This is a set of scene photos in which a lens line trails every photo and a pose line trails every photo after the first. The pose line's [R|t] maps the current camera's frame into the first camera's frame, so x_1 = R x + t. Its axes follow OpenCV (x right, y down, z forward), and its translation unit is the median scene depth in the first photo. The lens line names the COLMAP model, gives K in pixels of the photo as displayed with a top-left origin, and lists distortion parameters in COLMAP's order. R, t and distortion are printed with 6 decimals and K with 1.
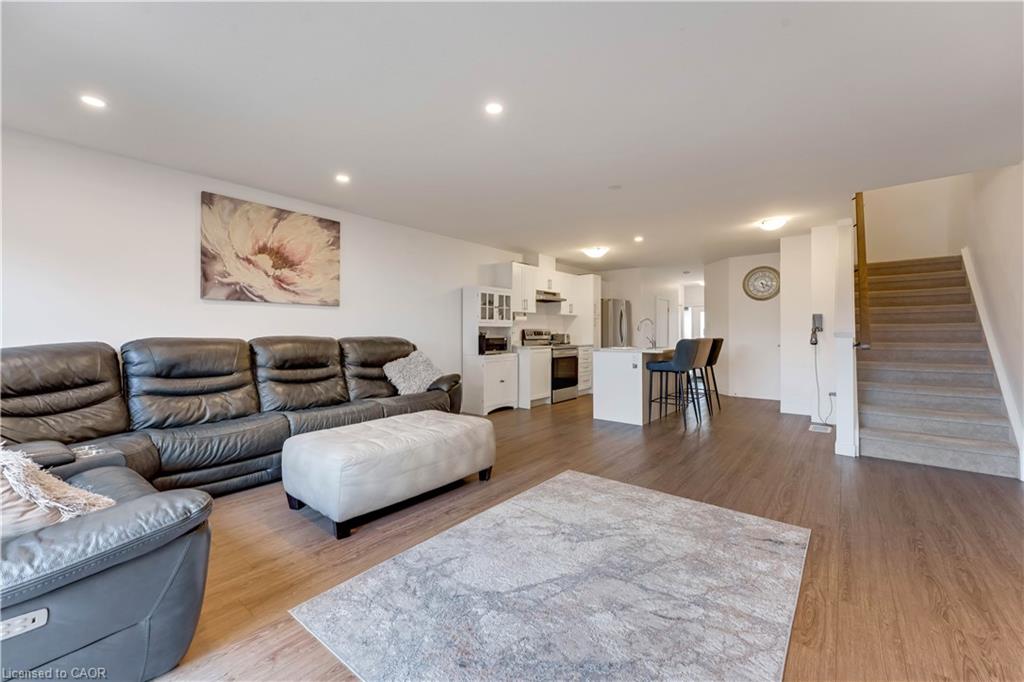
lens RADIAL K [[389.4, 0, 514.5], [0, 389.4, 334.8], [0, 0, 1]] dist [0.002624, 0.000314]
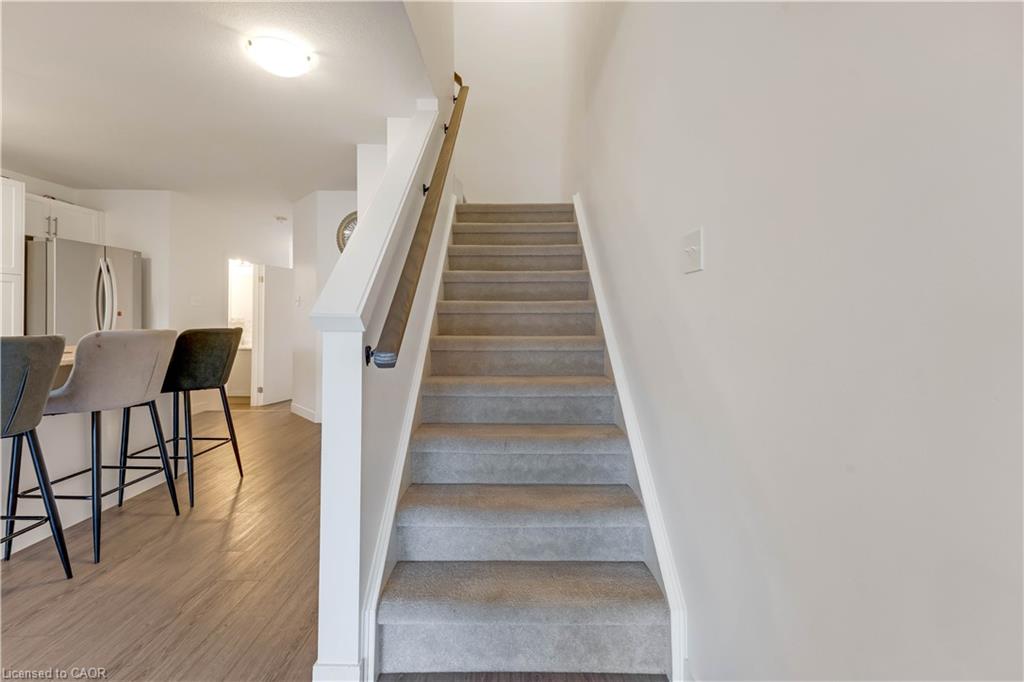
lens RADIAL K [[404.9, 0, 512.0], [0, 404.9, 341.0], [0, 0, 1]] dist [0.013547, -0.000093]
pose [[0.755486, -0.042313, 0.653797, 0.407339], [0.001772, 0.998041, 0.062544, -0.004962], [-0.655162, -0.046092, 0.754081, 0.362407]]
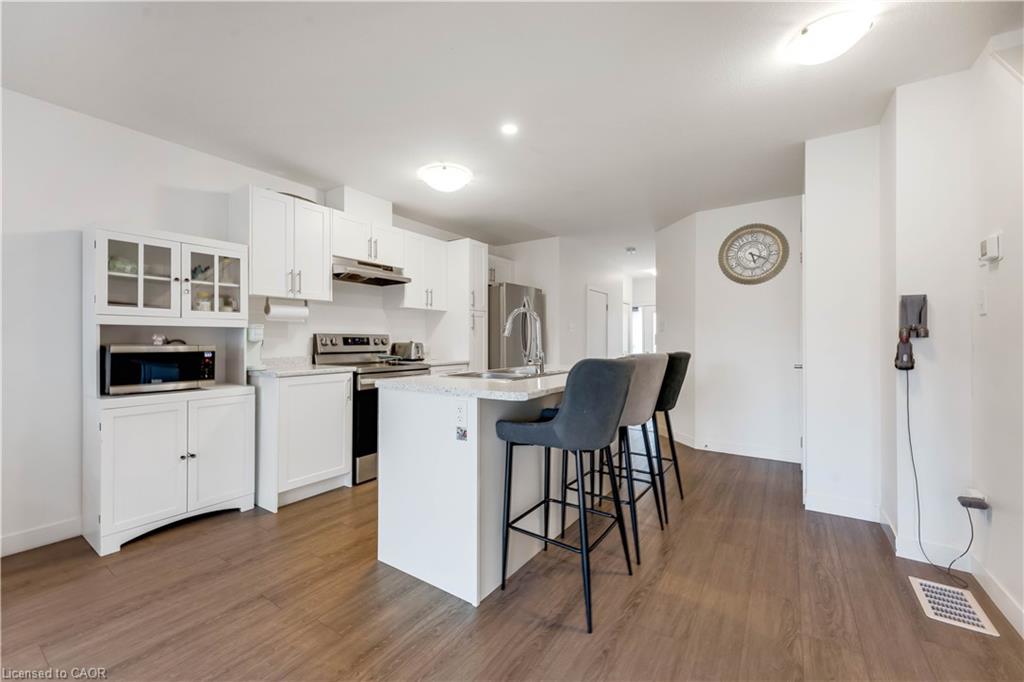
lens RADIAL K [[404.9, 0, 512.0], [0, 404.9, 341.0], [0, 0, 1]] dist [0.013547, -0.000093]
pose [[0.994900, 0.001340, 0.100862, 0.246956], [-0.000920, 0.999991, -0.004214, -0.002489], [-0.100867, 0.004099, 0.994891, 0.483700]]
